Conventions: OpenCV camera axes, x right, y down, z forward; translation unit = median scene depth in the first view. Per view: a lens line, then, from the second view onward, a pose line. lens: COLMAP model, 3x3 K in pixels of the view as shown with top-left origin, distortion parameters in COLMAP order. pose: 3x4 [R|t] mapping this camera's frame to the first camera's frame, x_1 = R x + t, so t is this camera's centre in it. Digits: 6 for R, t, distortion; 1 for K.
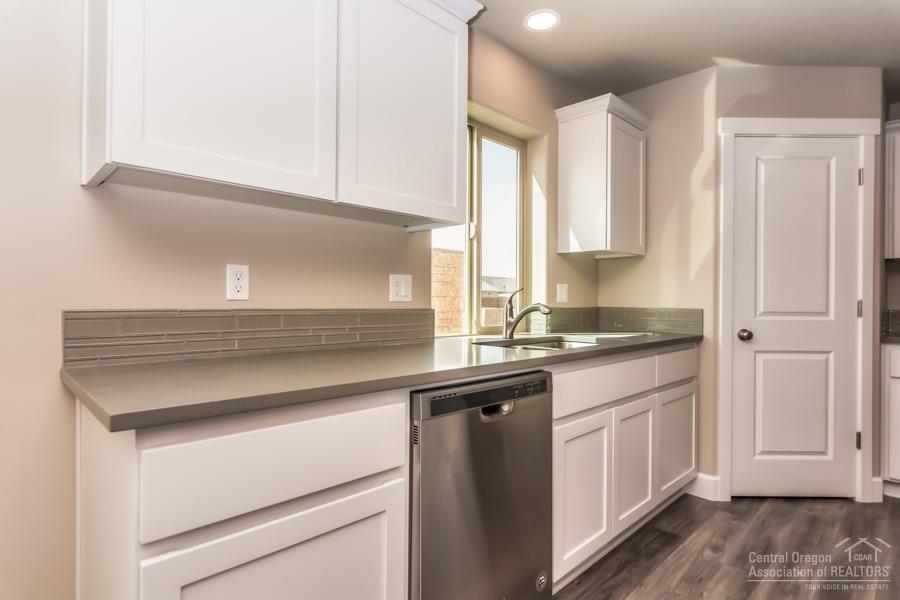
lens RADIAL K [[473.0, 0, 451.3], [0, 473.0, 300.9], [0, 0, 1]] dist [-0.001476, 0.000992]
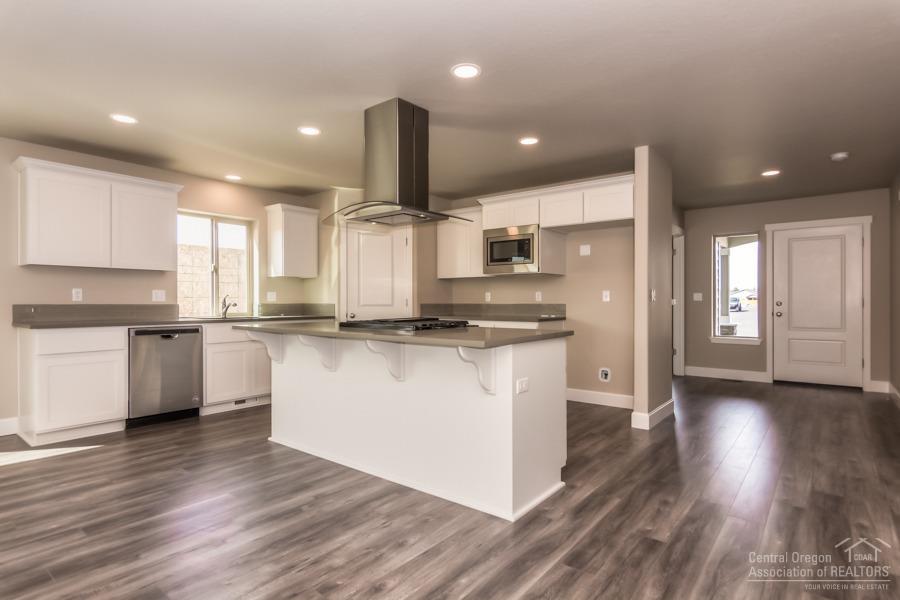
lens RADIAL K [[473.0, 0, 451.3], [0, 473.0, 300.9], [0, 0, 1]] dist [-0.001476, 0.000992]
pose [[0.993287, -0.009076, 0.115317, 0.814195], [0.009184, 0.999958, -0.000405, 0.010649], [-0.115308, 0.001462, 0.993329, -1.166359]]
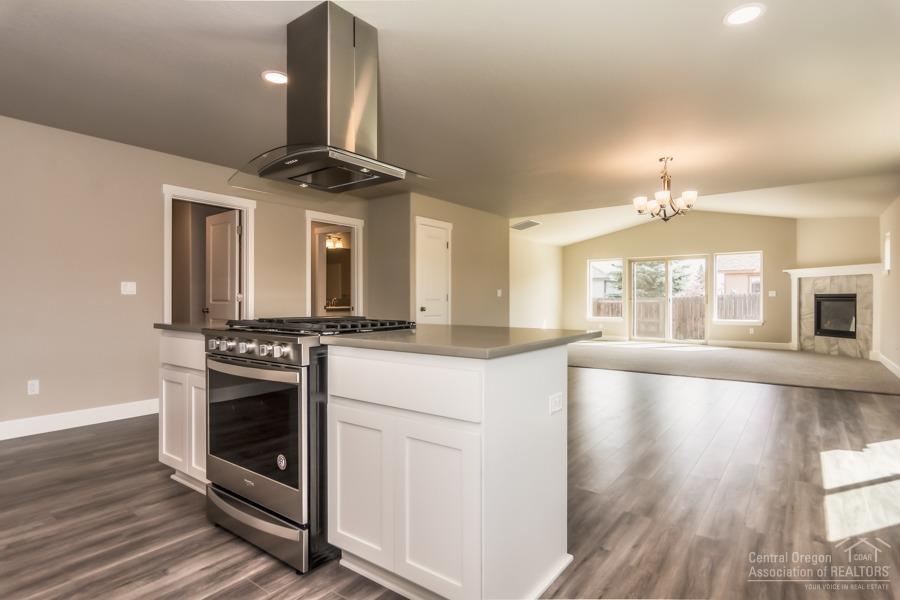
lens RADIAL K [[473.0, 0, 451.3], [0, 473.0, 300.9], [0, 0, 1]] dist [-0.001476, 0.000992]
pose [[-0.989793, -0.007105, -0.142337, 0.721240], [-0.007624, 0.999966, 0.003098, 0.021120], [0.142310, 0.004152, -0.989813, 1.001241]]
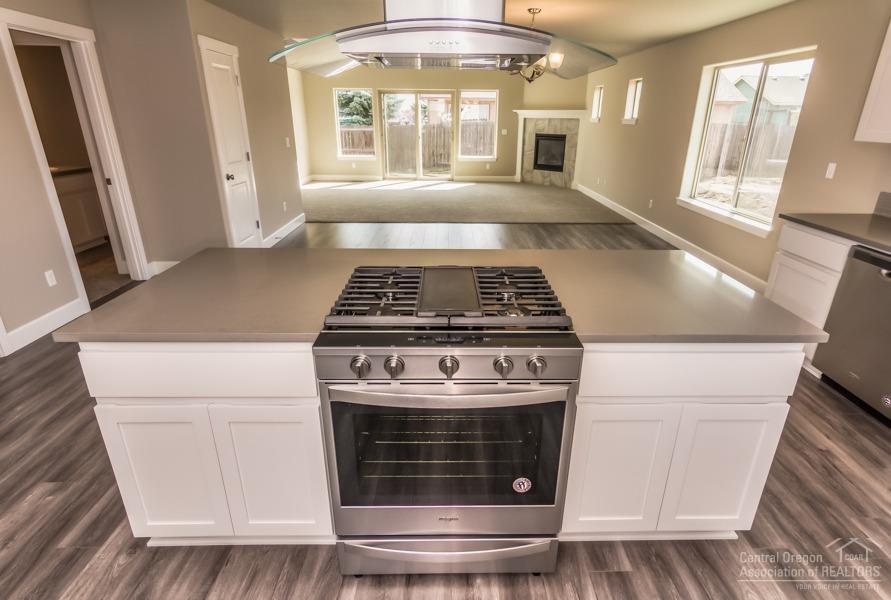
lens RADIAL K [[476.7, 0, 459.7], [0, 476.7, 306.7], [0, 0, 1]] dist [-0.000909, -0.000264]
pose [[-0.689984, 0.254136, -0.677744, 1.254233], [-0.017274, 0.930290, 0.366419, -0.143851], [0.723618, 0.264530, -0.637495, 0.526589]]
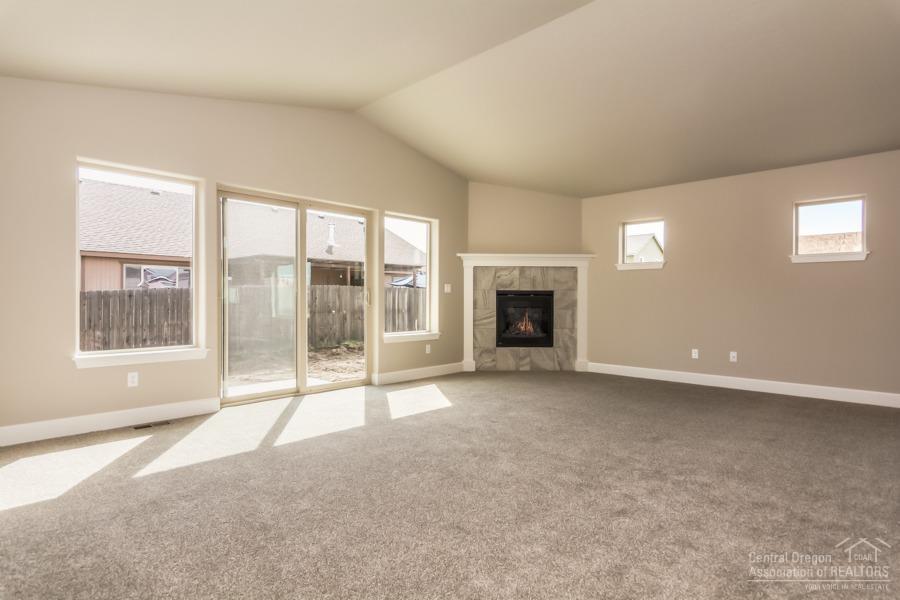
lens RADIAL K [[473.0, 0, 451.3], [0, 473.0, 300.9], [0, 0, 1]] dist [-0.001476, 0.000992]
pose [[0.030596, -0.008004, -0.999500, 0.093975], [-0.003413, 0.999961, -0.008112, 0.039513], [0.999526, 0.003660, 0.030567, -2.354367]]
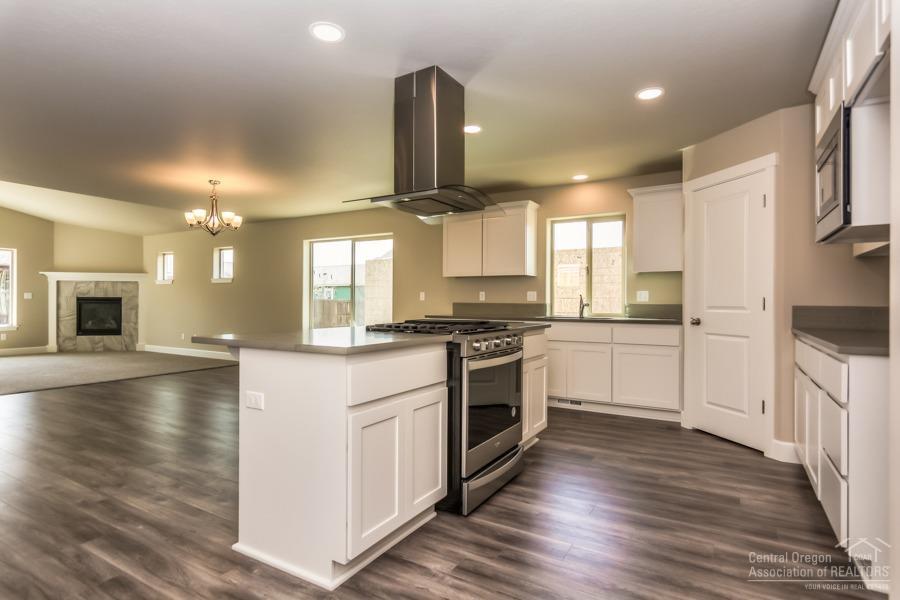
lens RADIAL K [[473.0, 0, 451.3], [0, 473.0, 300.9], [0, 0, 1]] dist [-0.001476, 0.000992]
pose [[0.250324, -0.008603, -0.968124, 1.885147], [-0.002034, 0.999954, -0.009412, 0.021663], [0.968160, 0.004326, 0.250295, -0.141051]]
